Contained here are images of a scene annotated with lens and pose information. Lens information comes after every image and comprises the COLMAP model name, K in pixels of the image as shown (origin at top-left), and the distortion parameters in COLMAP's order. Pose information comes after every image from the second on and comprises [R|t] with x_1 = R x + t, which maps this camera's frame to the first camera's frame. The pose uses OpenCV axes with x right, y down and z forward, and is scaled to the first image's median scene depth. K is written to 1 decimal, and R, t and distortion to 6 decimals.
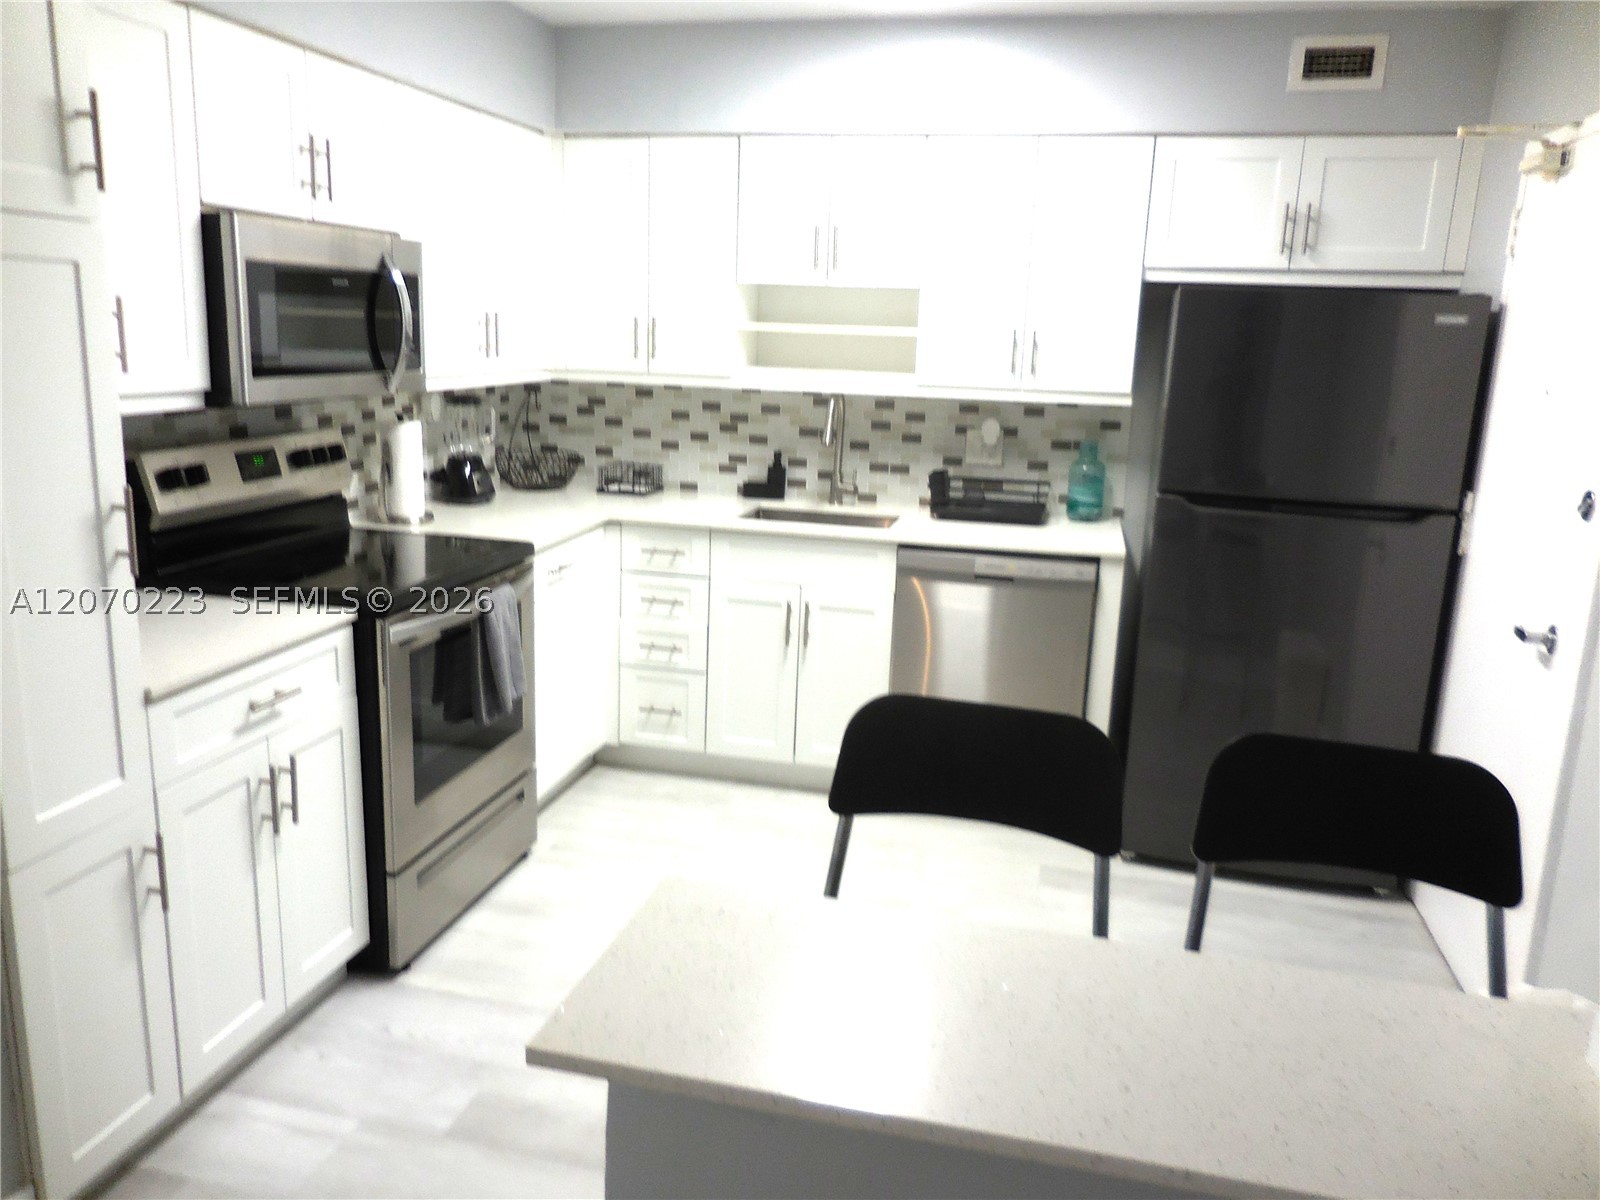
lens RADIAL K [[1209.9, 0, 788.6], [0, 1209.9, 596.1], [0, 0, 1]] dist [0.012321, 0.004971]
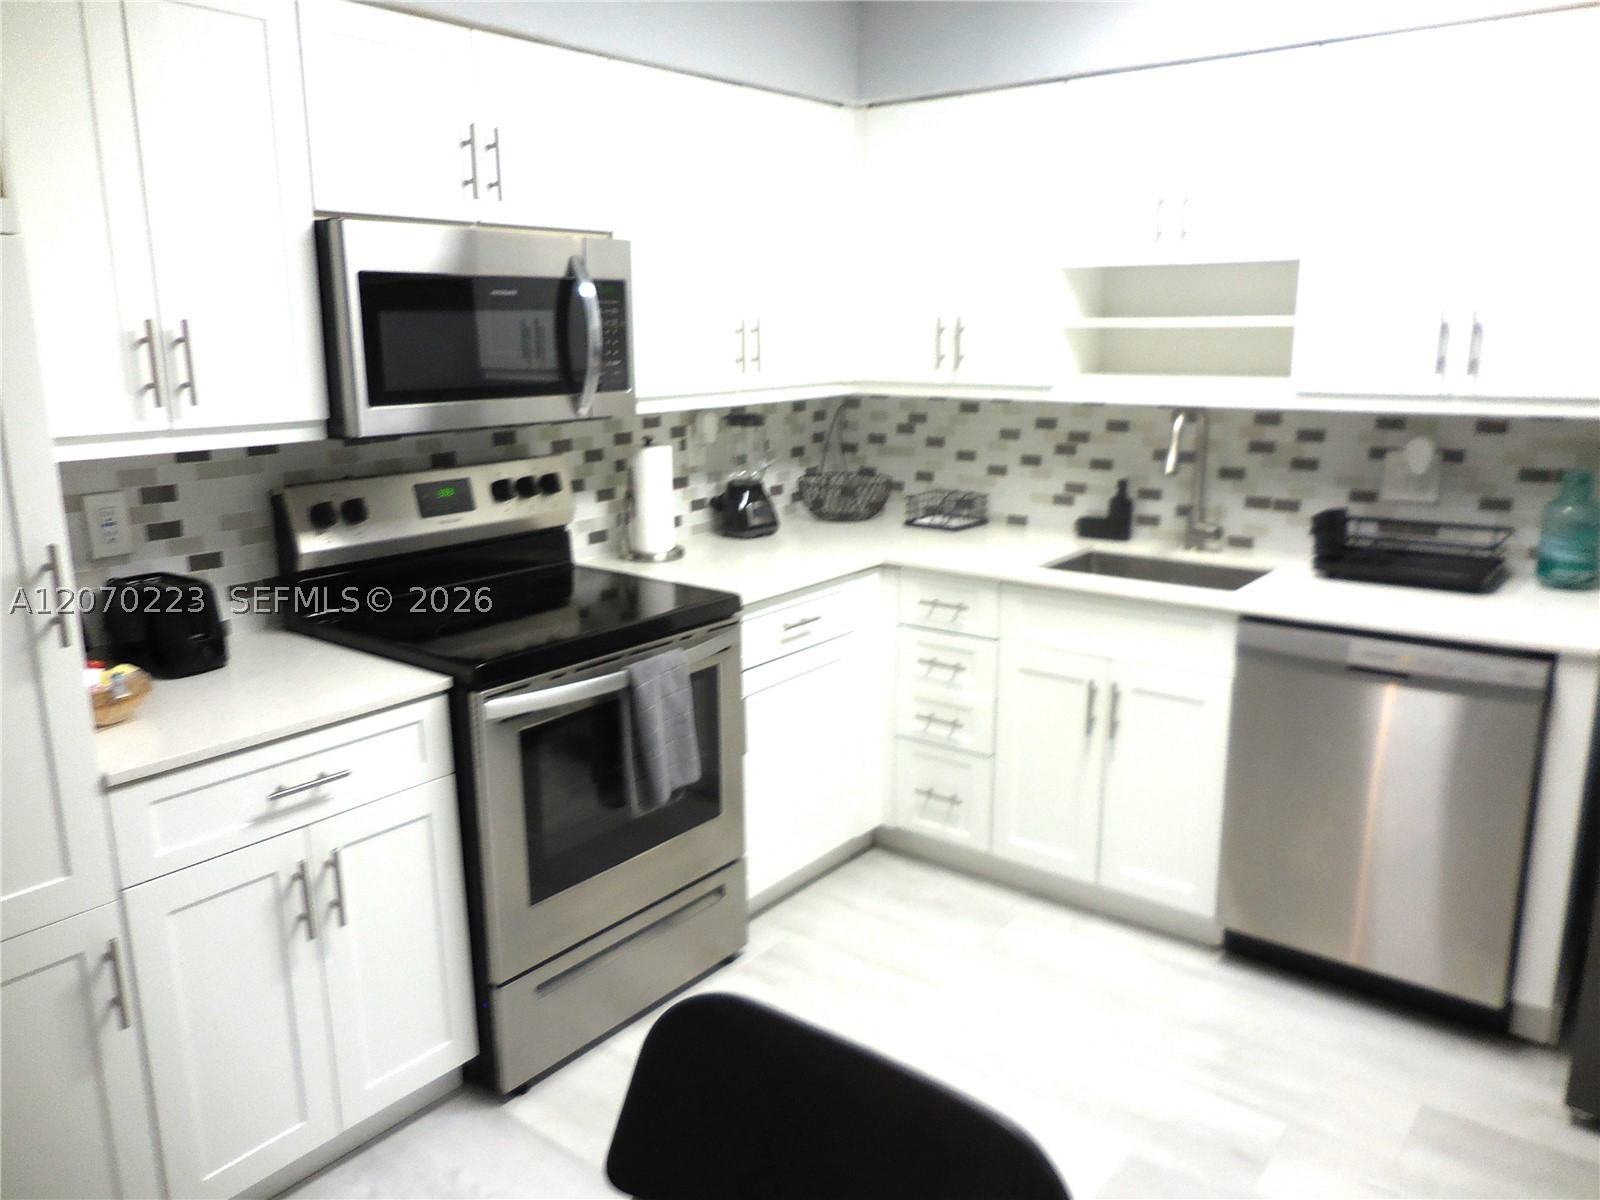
lens RADIAL K [[1209.9, 0, 808.7], [0, 1209.9, 604.4], [0, 0, 1]] dist [0.012321, 0.004971]
pose [[0.911905, 0.053256, -0.406932, 0.155160], [-0.051832, 0.998550, 0.014529, -0.046946], [0.407116, 0.007843, 0.913343, 0.235279]]
